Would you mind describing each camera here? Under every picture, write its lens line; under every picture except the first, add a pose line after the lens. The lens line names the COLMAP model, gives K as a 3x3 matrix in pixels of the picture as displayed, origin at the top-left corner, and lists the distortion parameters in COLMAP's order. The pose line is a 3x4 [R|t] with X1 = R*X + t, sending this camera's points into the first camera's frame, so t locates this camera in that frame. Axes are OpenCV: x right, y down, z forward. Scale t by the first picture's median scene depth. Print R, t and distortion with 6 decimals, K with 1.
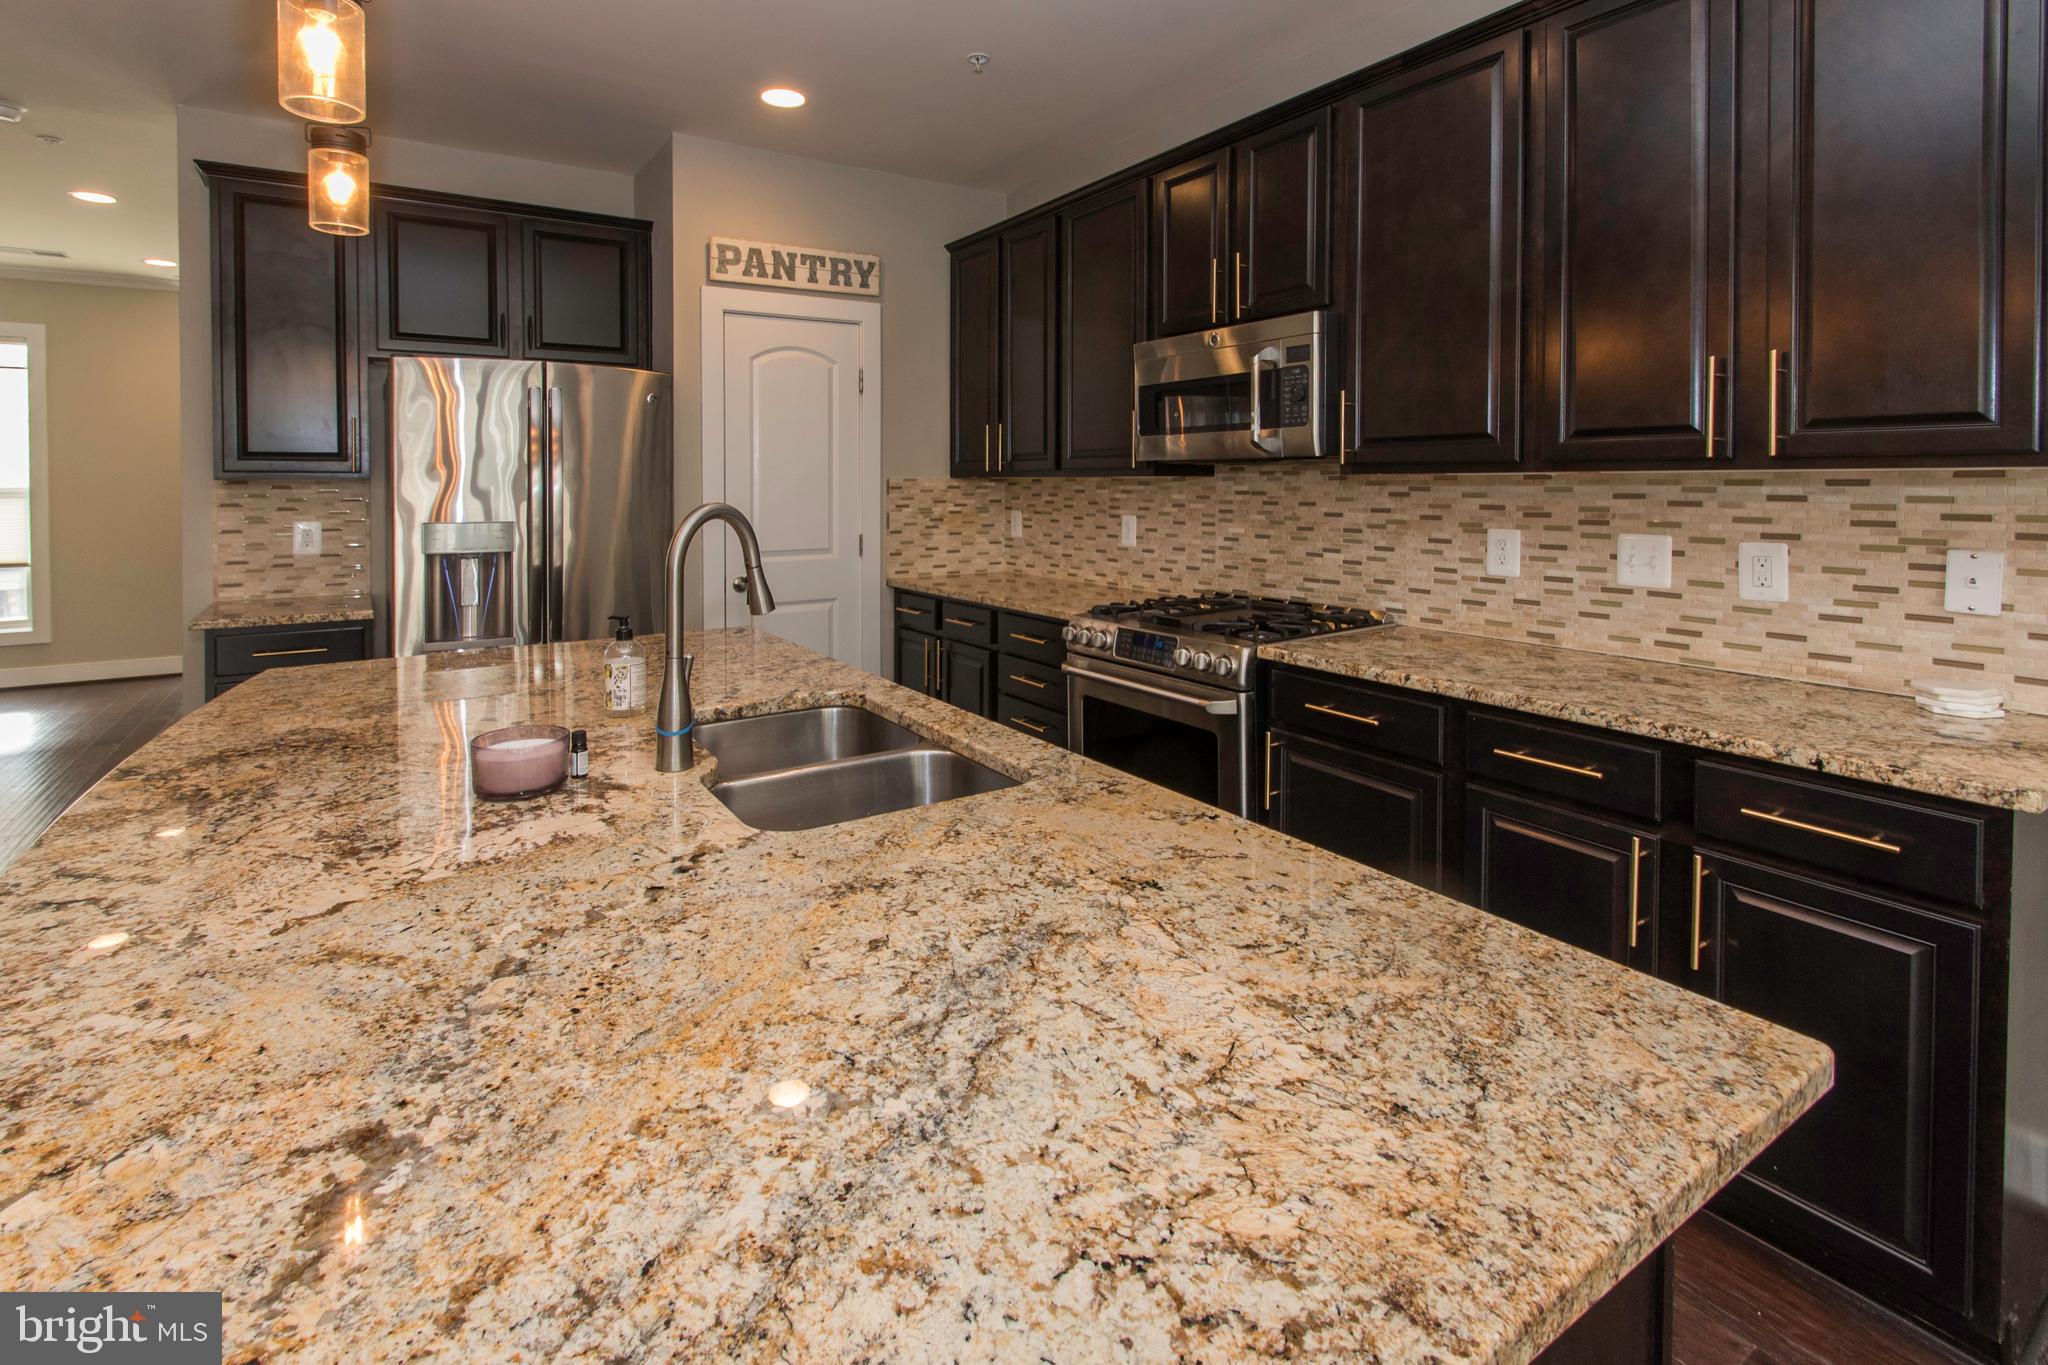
lens RADIAL K [[971.4, 0, 974.3], [0, 971.4, 509.2], [0, 0, 1]] dist [0.017331, -0.009736]
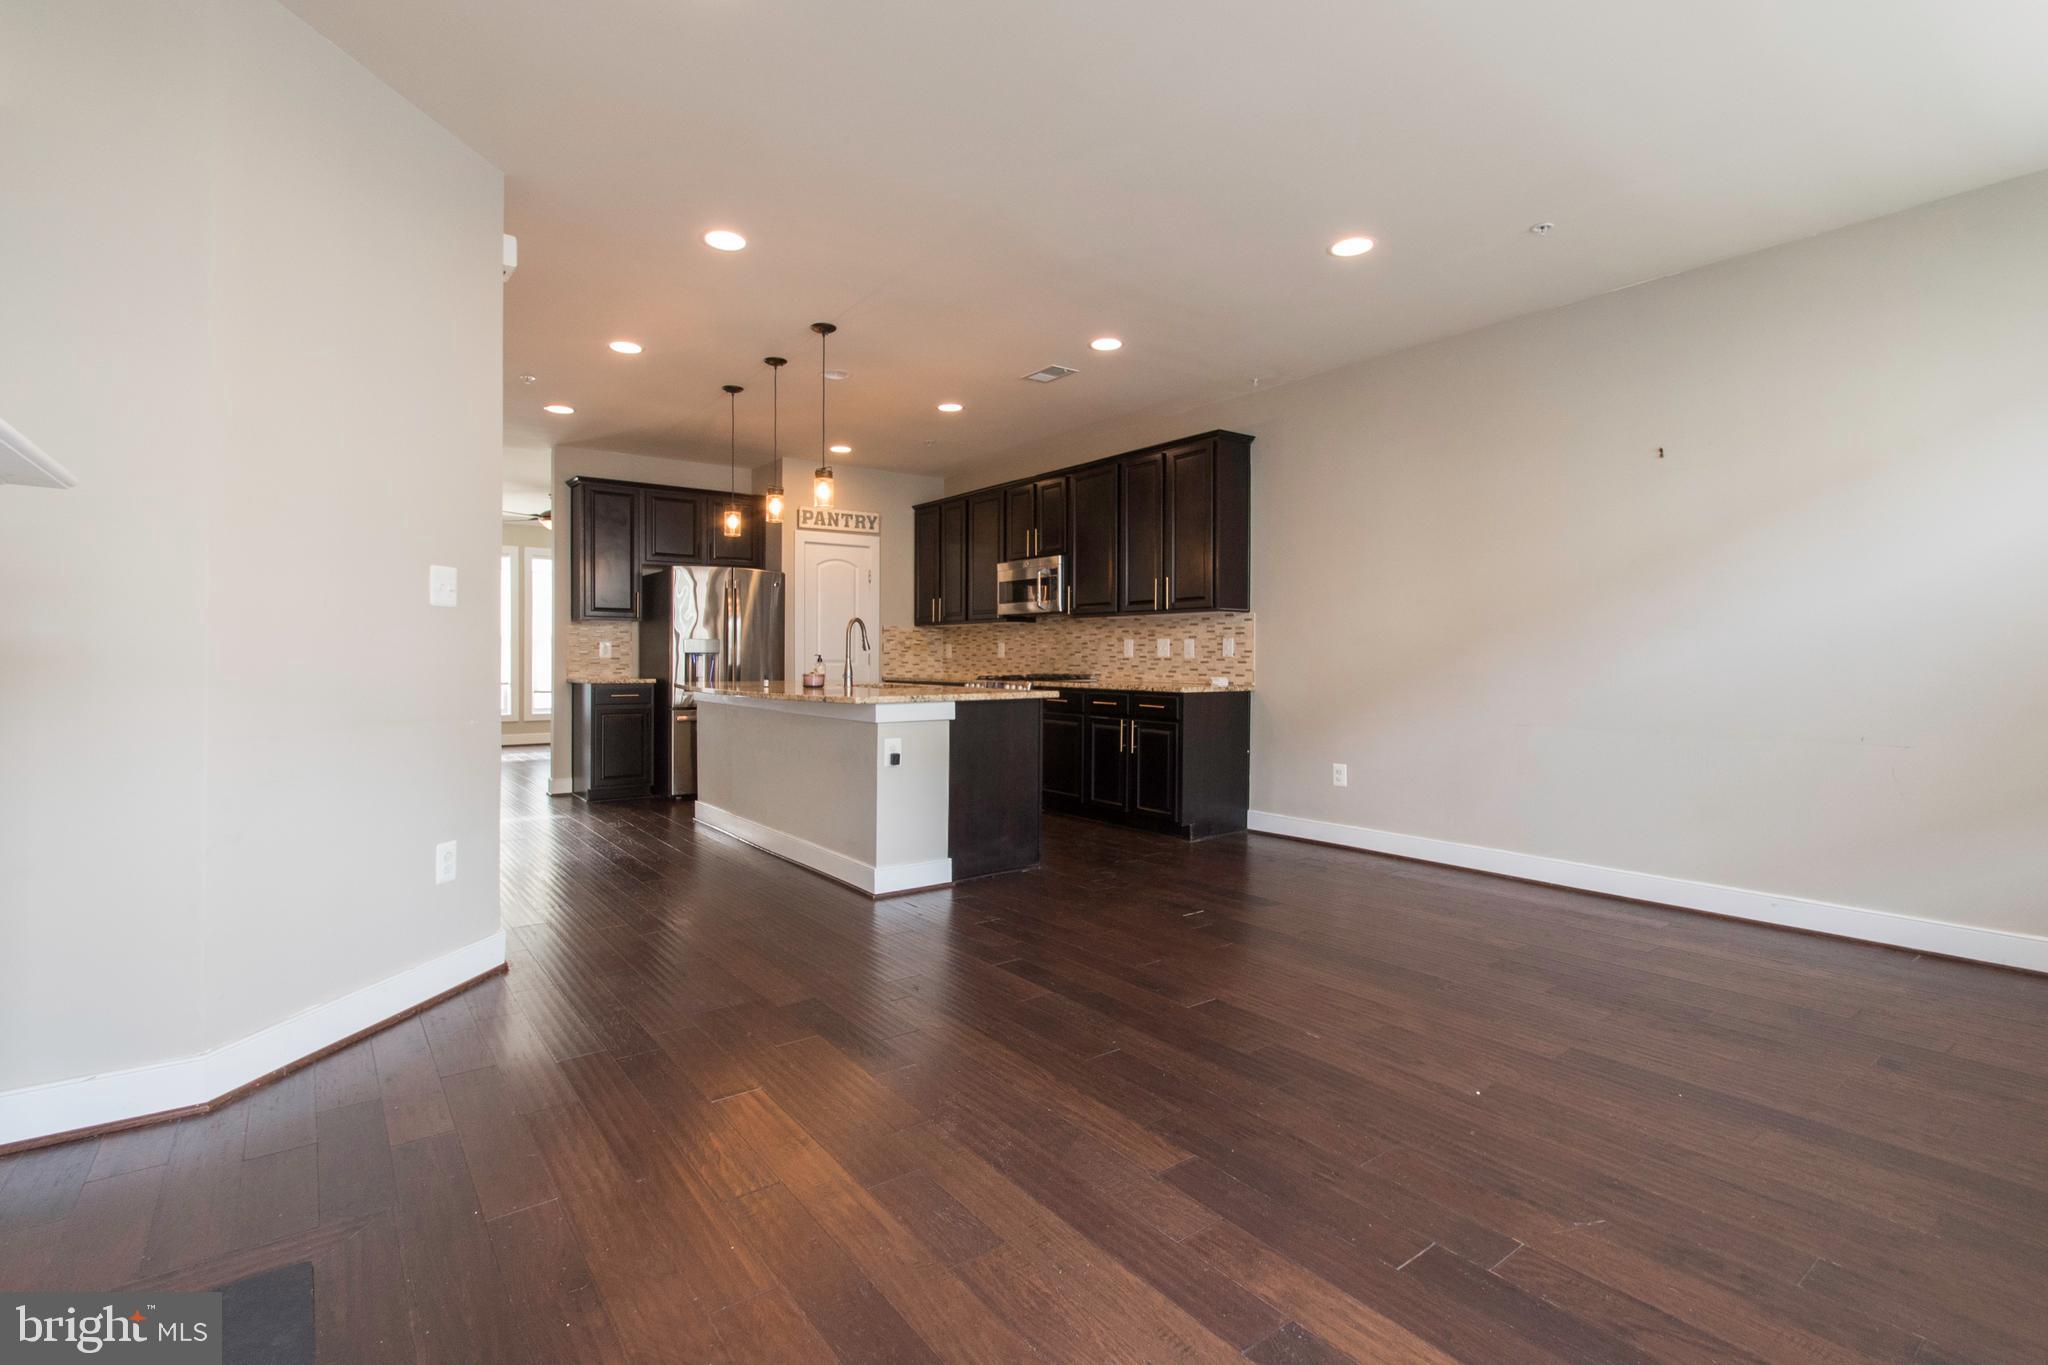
lens RADIAL K [[895.1, 0, 996.1], [0, 895.1, 677.1], [0, 0, 1]] dist [0.003539, -0.000064]
pose [[0.996718, 0.002942, 0.080904, -0.010191], [-0.002699, 0.999992, -0.003114, 0.116466], [-0.080913, 0.002885, 0.996717, -1.236008]]
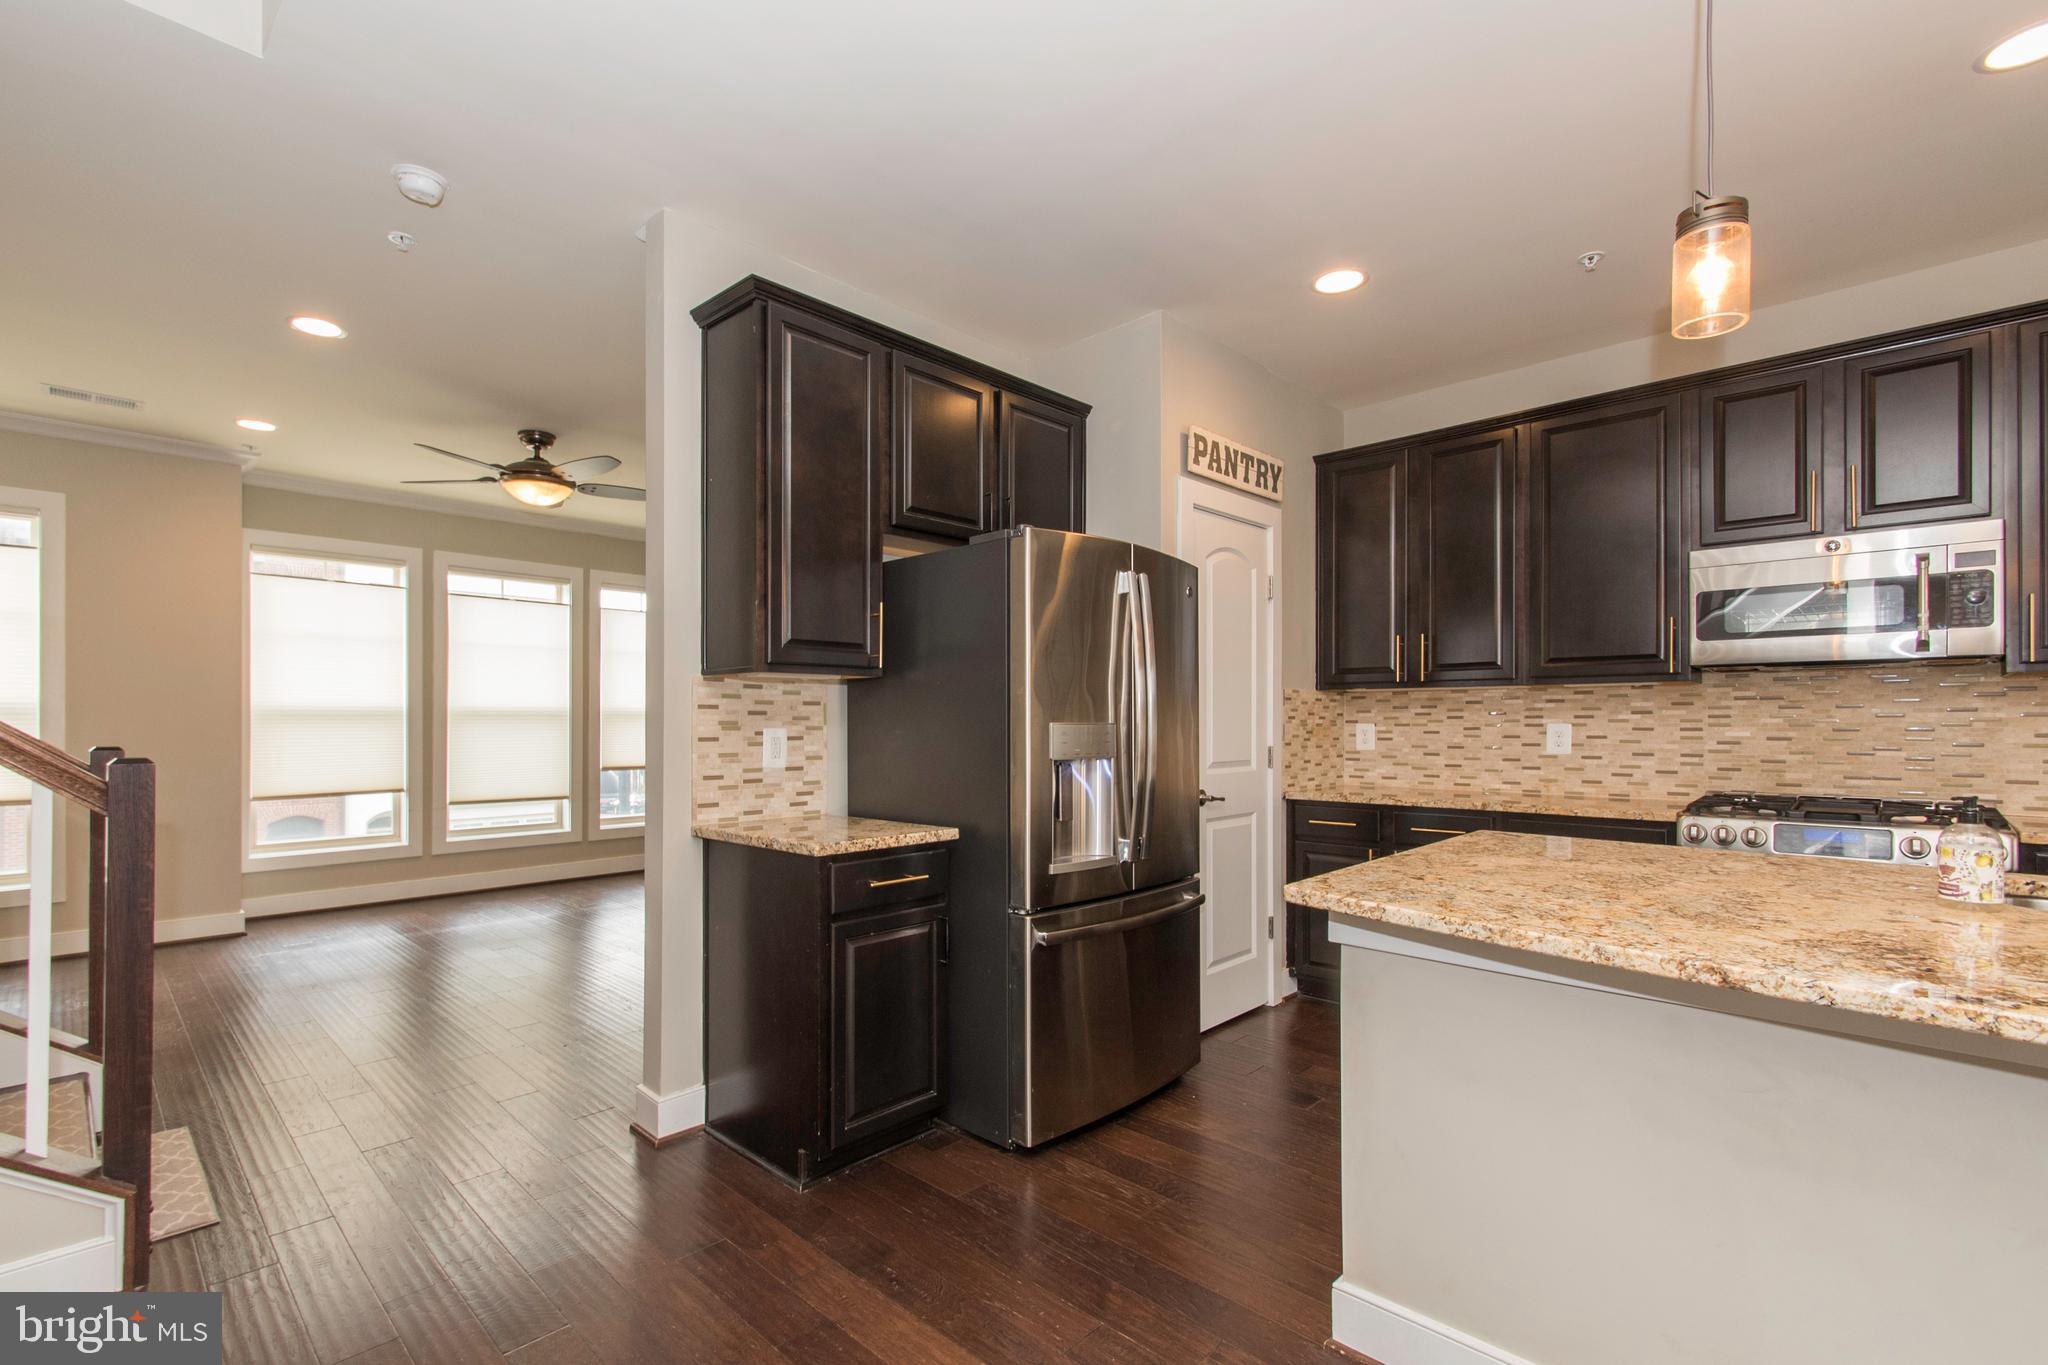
lens RADIAL K [[929.4, 0, 1023.2], [0, 929.4, 727.1], [0, 0, 1]] dist [0.003181, -0.000029]
pose [[0.973184, 0.000691, 0.230025, -0.841149], [0.004010, 0.999793, -0.019968, 0.036798], [-0.229991, 0.020355, 0.972980, 0.230811]]
